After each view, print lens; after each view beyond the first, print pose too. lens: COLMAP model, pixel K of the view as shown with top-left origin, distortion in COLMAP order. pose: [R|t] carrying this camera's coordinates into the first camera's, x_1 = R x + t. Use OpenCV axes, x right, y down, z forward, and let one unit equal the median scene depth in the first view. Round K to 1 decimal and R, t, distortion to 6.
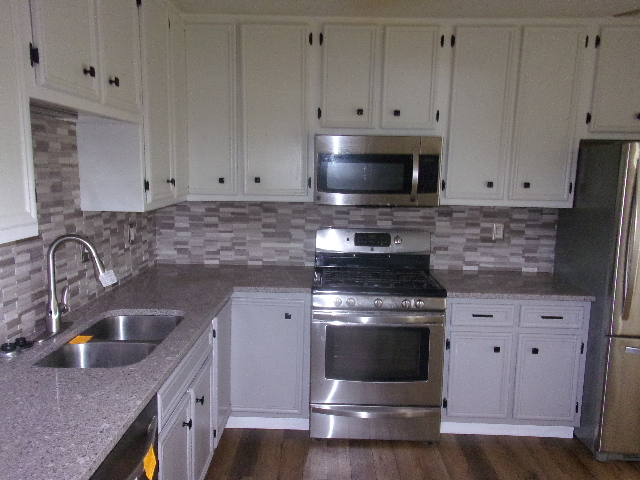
lens RADIAL K [[553.3, 0, 320.0], [0, 553.3, 240.0], [0, 0, 1]] dist [0.076088, -0.002660]
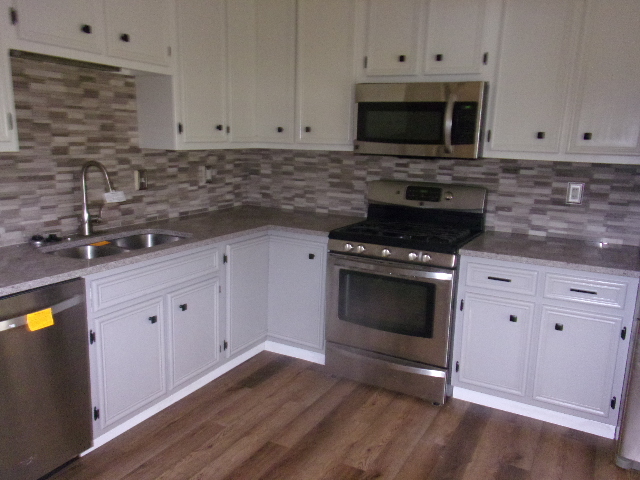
lens RADIAL K [[553.3, 0, 320.0], [0, 553.3, 240.0], [0, 0, 1]] dist [0.076088, -0.002660]
pose [[0.885275, 0.095747, -0.455105, 0.374779], [-0.073940, 0.995108, 0.065526, 0.028566], [0.459152, -0.024358, 0.888024, 0.051428]]
